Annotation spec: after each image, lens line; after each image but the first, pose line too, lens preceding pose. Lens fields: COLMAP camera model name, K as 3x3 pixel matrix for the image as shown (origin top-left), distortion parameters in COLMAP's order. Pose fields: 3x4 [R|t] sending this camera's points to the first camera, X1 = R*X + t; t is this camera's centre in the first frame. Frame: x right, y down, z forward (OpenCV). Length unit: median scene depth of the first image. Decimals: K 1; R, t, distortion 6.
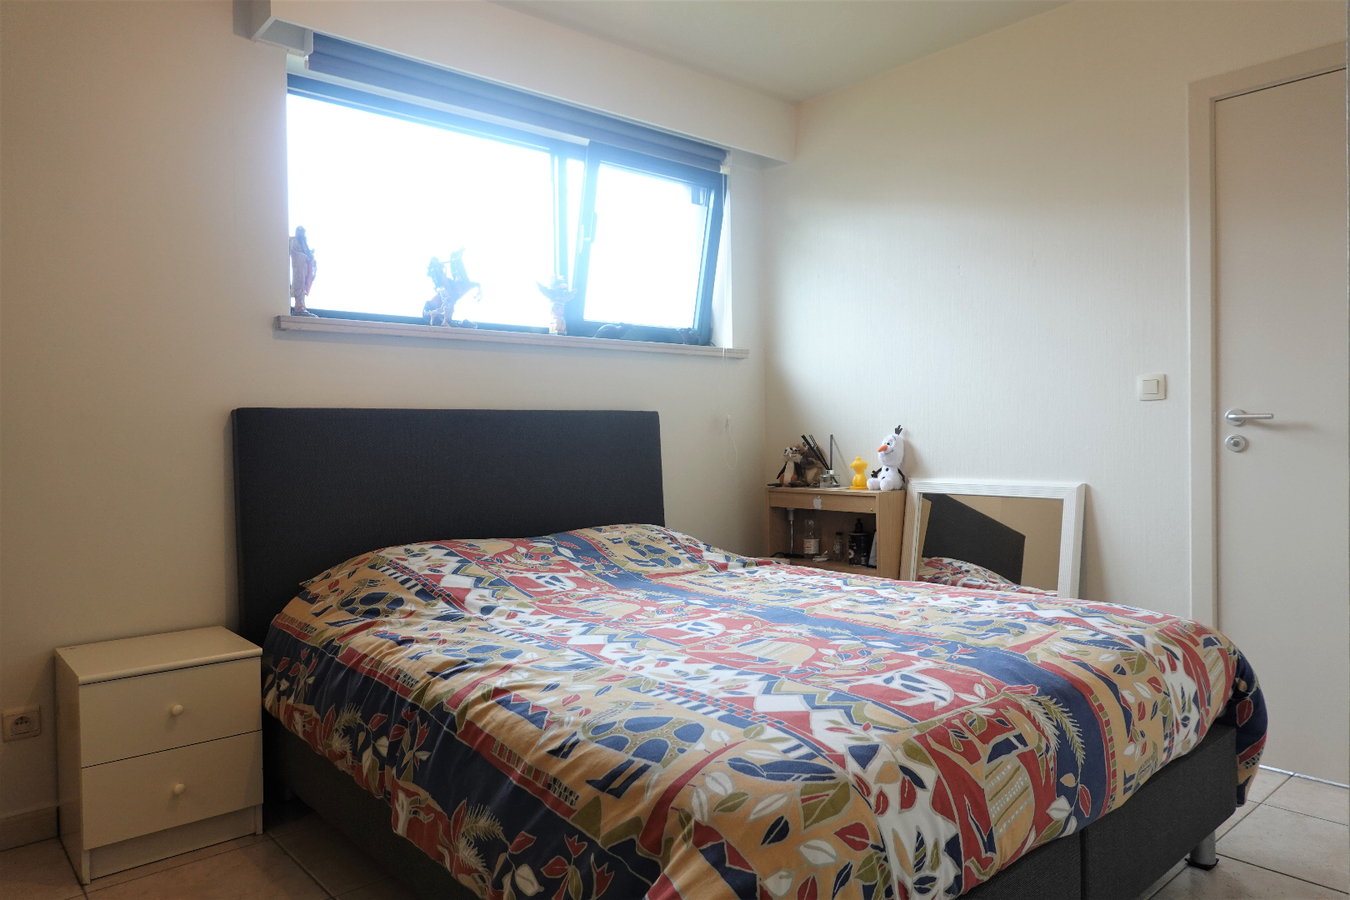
lens RADIAL K [[908.7, 0, 675.0], [0, 908.7, 450.0], [0, 0, 1]] dist [0.003066, 0.001960]
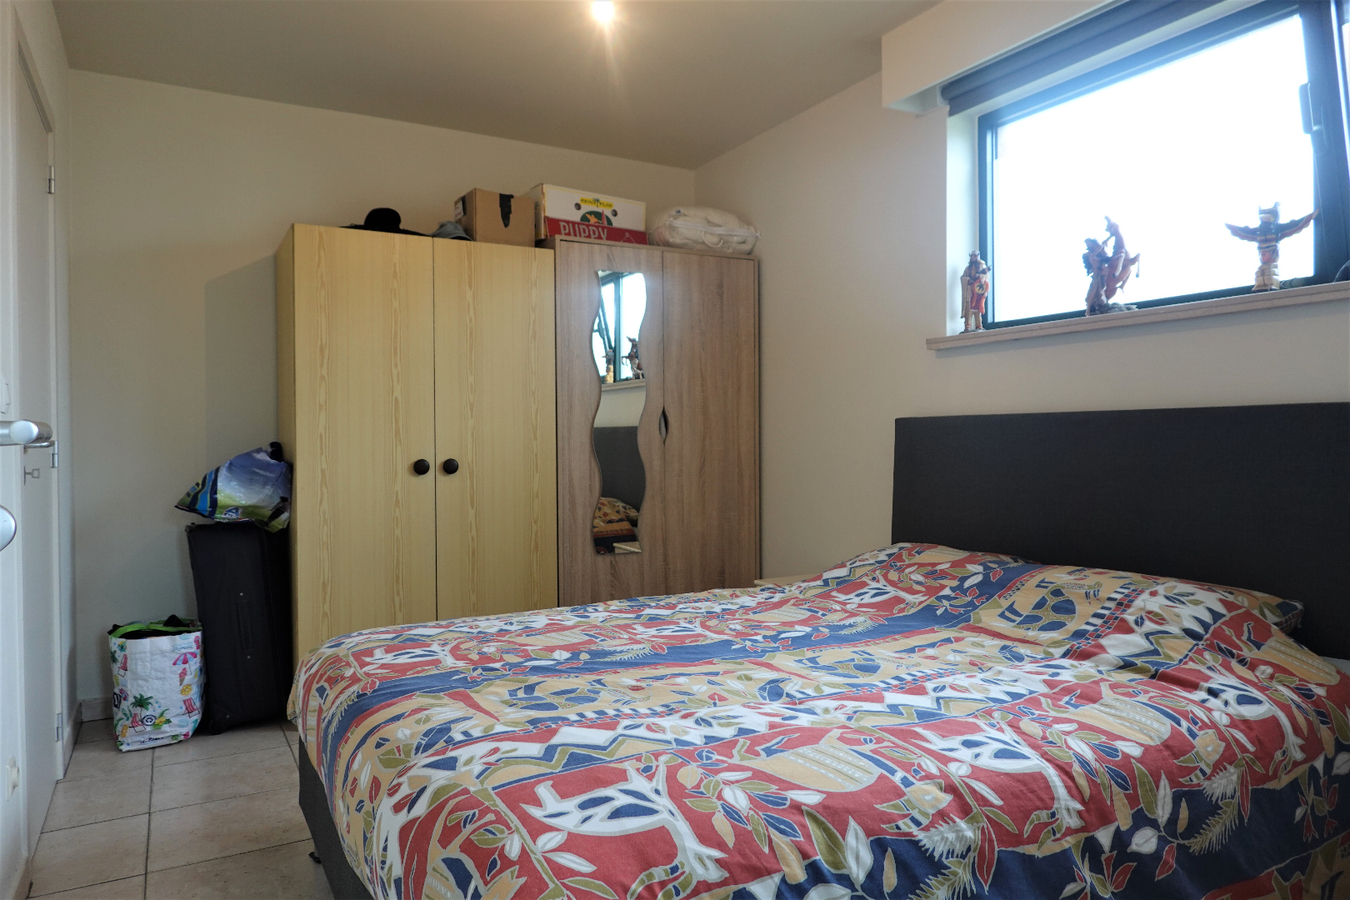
lens RADIAL K [[908.7, 0, 675.0], [0, 908.7, 450.0], [0, 0, 1]] dist [0.003066, 0.001960]
pose [[-0.174314, 0.025333, -0.984364, 1.046157], [-0.008665, 0.999591, 0.027259, -0.056935], [0.984652, 0.013281, -0.174024, 1.257341]]
